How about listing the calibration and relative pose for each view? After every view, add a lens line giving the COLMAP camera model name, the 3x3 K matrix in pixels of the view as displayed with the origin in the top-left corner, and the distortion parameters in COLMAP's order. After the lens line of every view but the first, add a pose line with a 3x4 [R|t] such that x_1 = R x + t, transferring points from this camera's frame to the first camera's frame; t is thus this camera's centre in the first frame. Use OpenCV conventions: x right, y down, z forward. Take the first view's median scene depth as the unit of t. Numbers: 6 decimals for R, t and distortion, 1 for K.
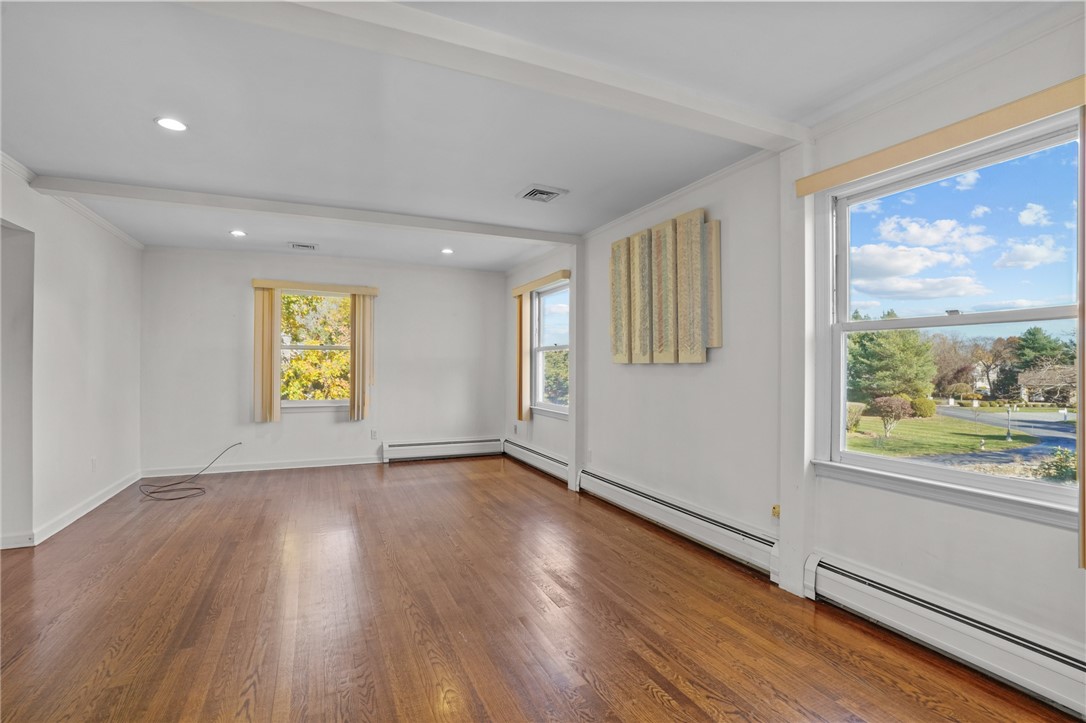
lens RADIAL K [[506.3, 0, 553.1], [0, 506.3, 366.5], [0, 0, 1]] dist [-0.019687, 0.000426]
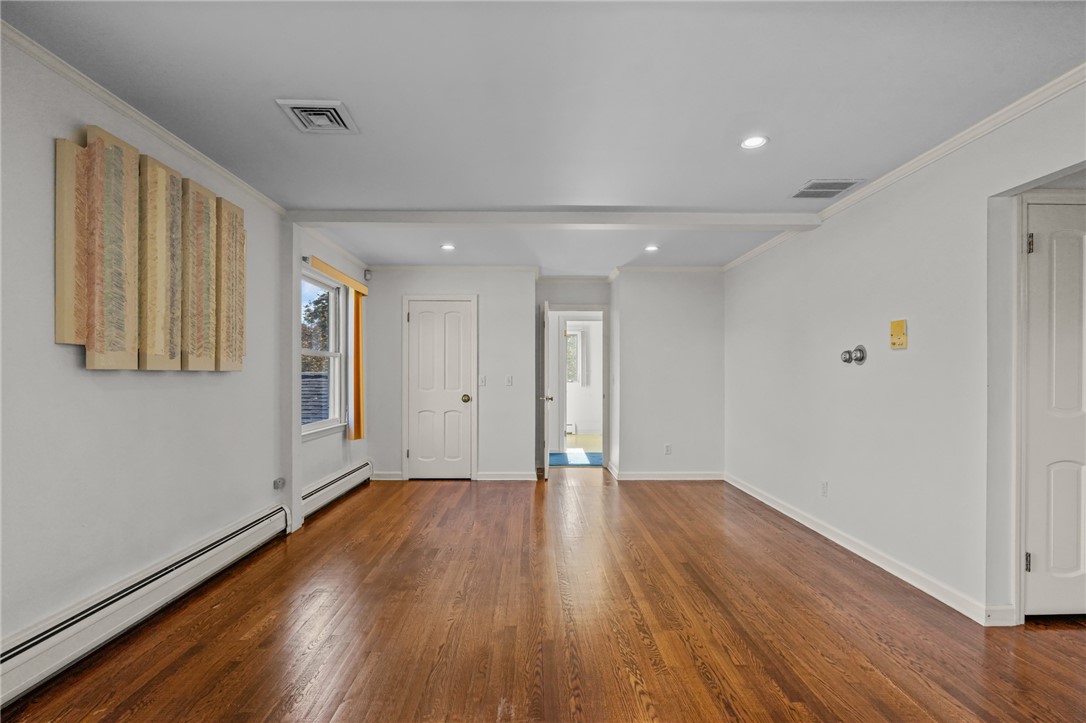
lens RADIAL K [[506.3, 0, 556.4], [0, 506.3, 373.8], [0, 0, 1]] dist [-0.019687, 0.000426]
pose [[-0.921951, -0.006422, 0.387253, -0.467826], [-0.007187, 0.999974, -0.000529, -0.004503], [-0.387239, -0.003271, -0.921974, 1.223972]]
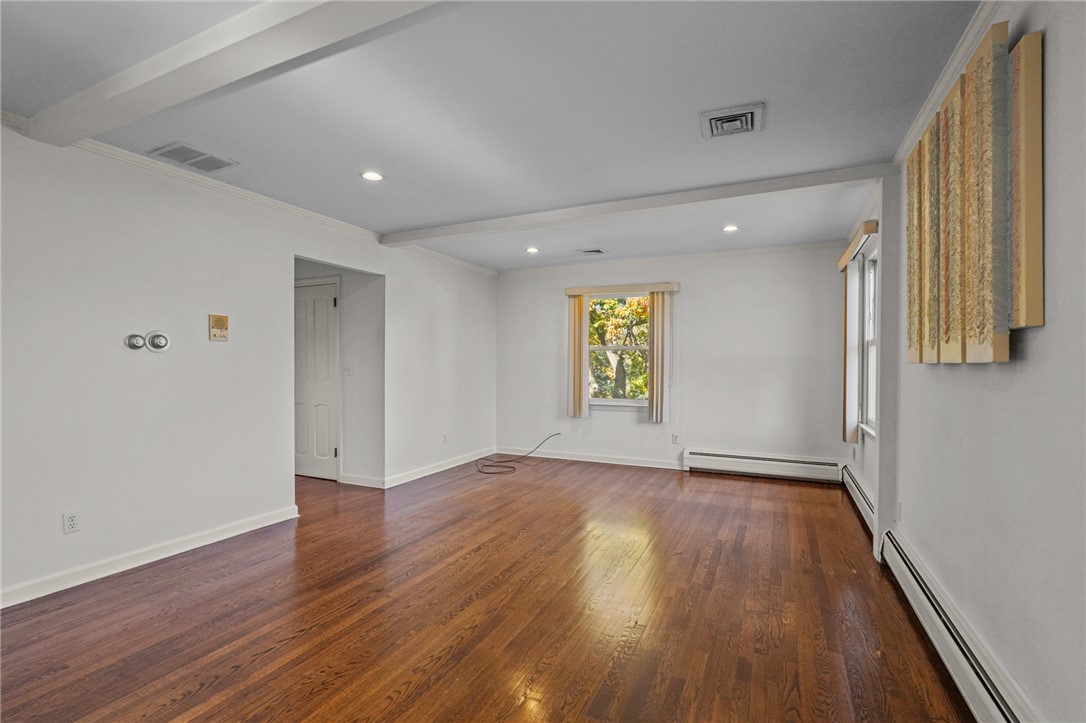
lens RADIAL K [[506.3, 0, 549.1], [0, 506.3, 371.4], [0, 0, 1]] dist [-0.019687, 0.000426]
pose [[0.644401, 0.008596, -0.764639, 0.288448], [0.000099, 0.999936, 0.011325, -0.002360], [0.764687, -0.007374, 0.644359, 0.292364]]
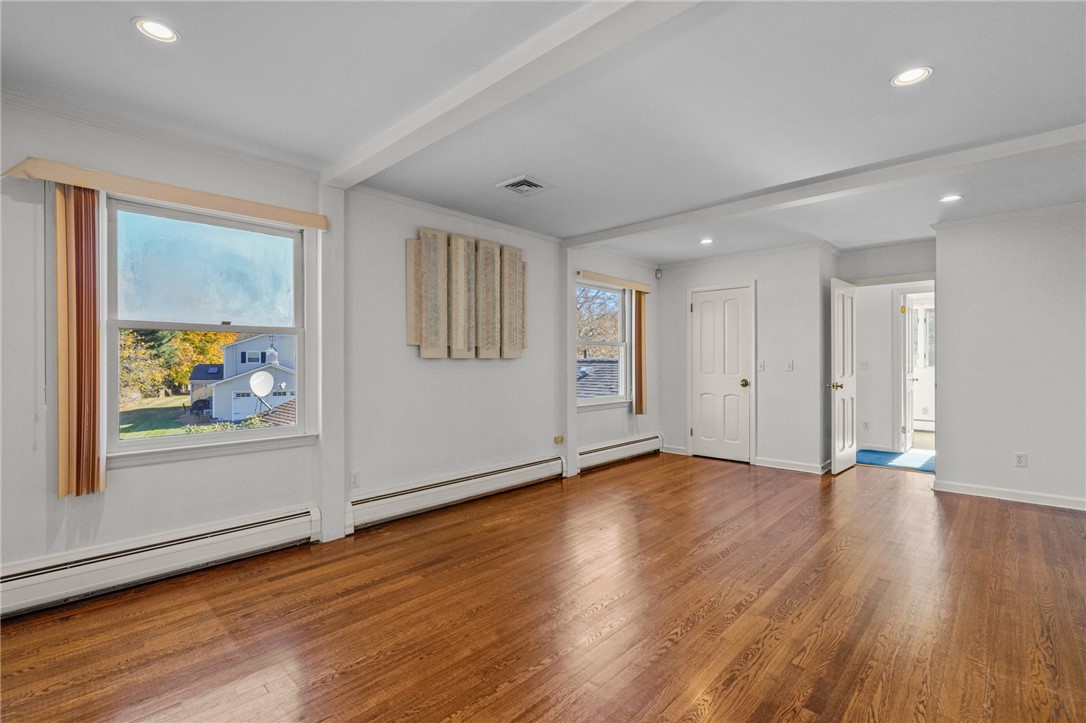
lens RADIAL K [[506.3, 0, 539.6], [0, 506.3, 354.6], [0, 0, 1]] dist [-0.019687, 0.000426]
pose [[-0.367899, 0.006504, 0.929843, -0.781219], [0.000731, 0.999977, -0.006705, -0.005880], [-0.929865, -0.001787, -0.367895, 1.096885]]
